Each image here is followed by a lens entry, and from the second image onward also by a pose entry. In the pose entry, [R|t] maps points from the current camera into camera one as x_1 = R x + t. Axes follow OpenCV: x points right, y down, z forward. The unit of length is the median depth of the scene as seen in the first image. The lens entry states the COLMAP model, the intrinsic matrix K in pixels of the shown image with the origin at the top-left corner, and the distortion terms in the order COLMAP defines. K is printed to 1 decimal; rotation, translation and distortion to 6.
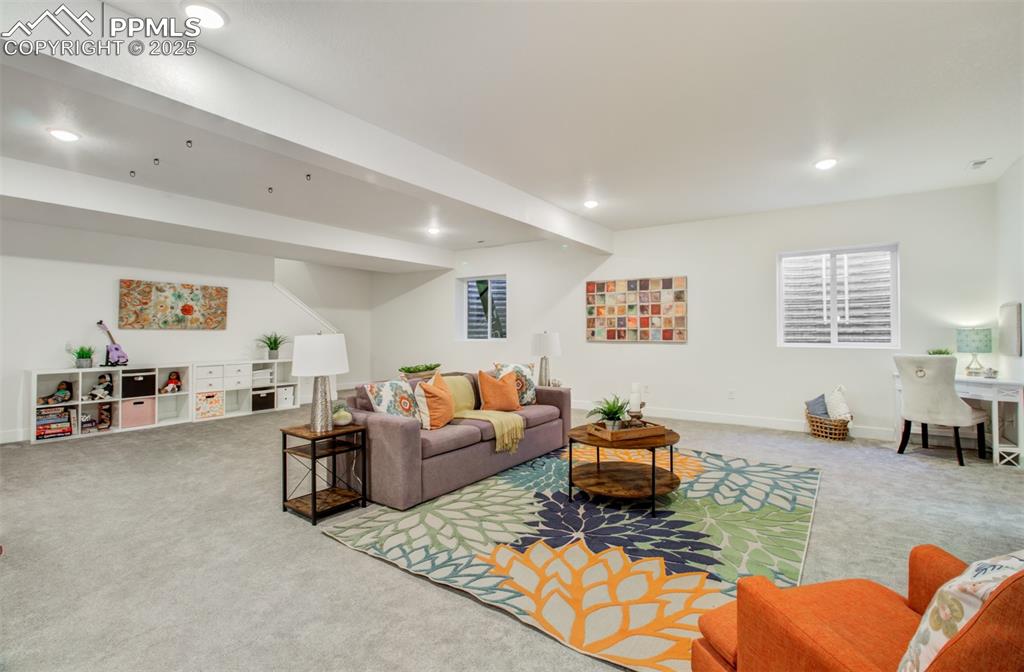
lens RADIAL K [[467.2, 0, 517.7], [0, 467.2, 325.1], [0, 0, 1]] dist [-0.001645, 0.000222]
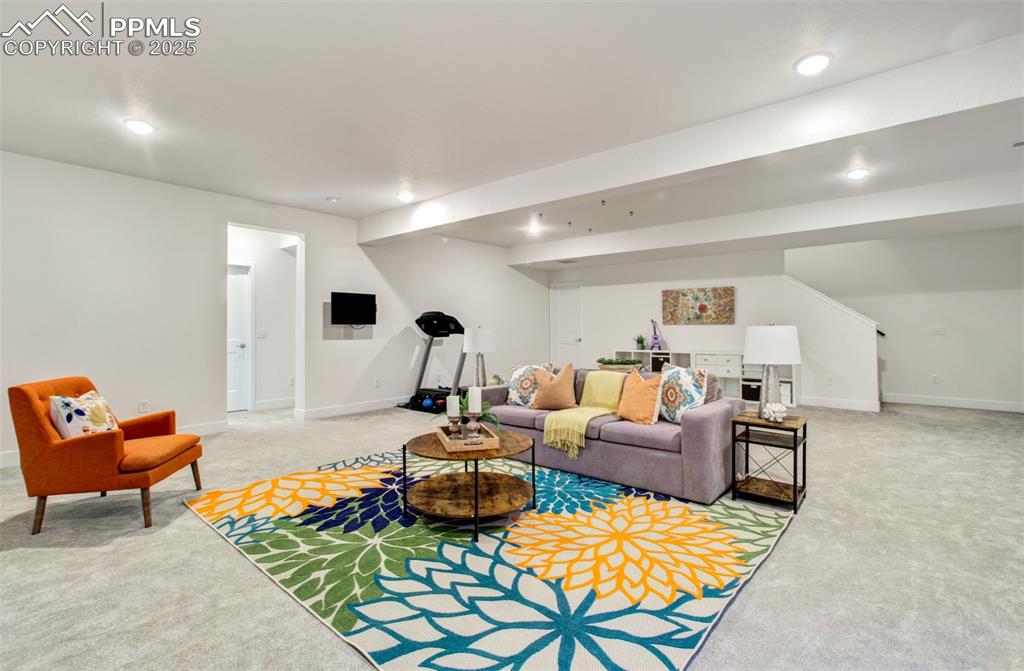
lens RADIAL K [[467.2, 0, 517.7], [0, 467.2, 324.6], [0, 0, 1]] dist [-0.001645, 0.000222]
pose [[-0.102247, -0.007919, -0.994727, 0.586517], [0.021622, 0.999714, -0.010182, 0.012081], [0.994524, -0.022549, -0.102047, 0.636678]]
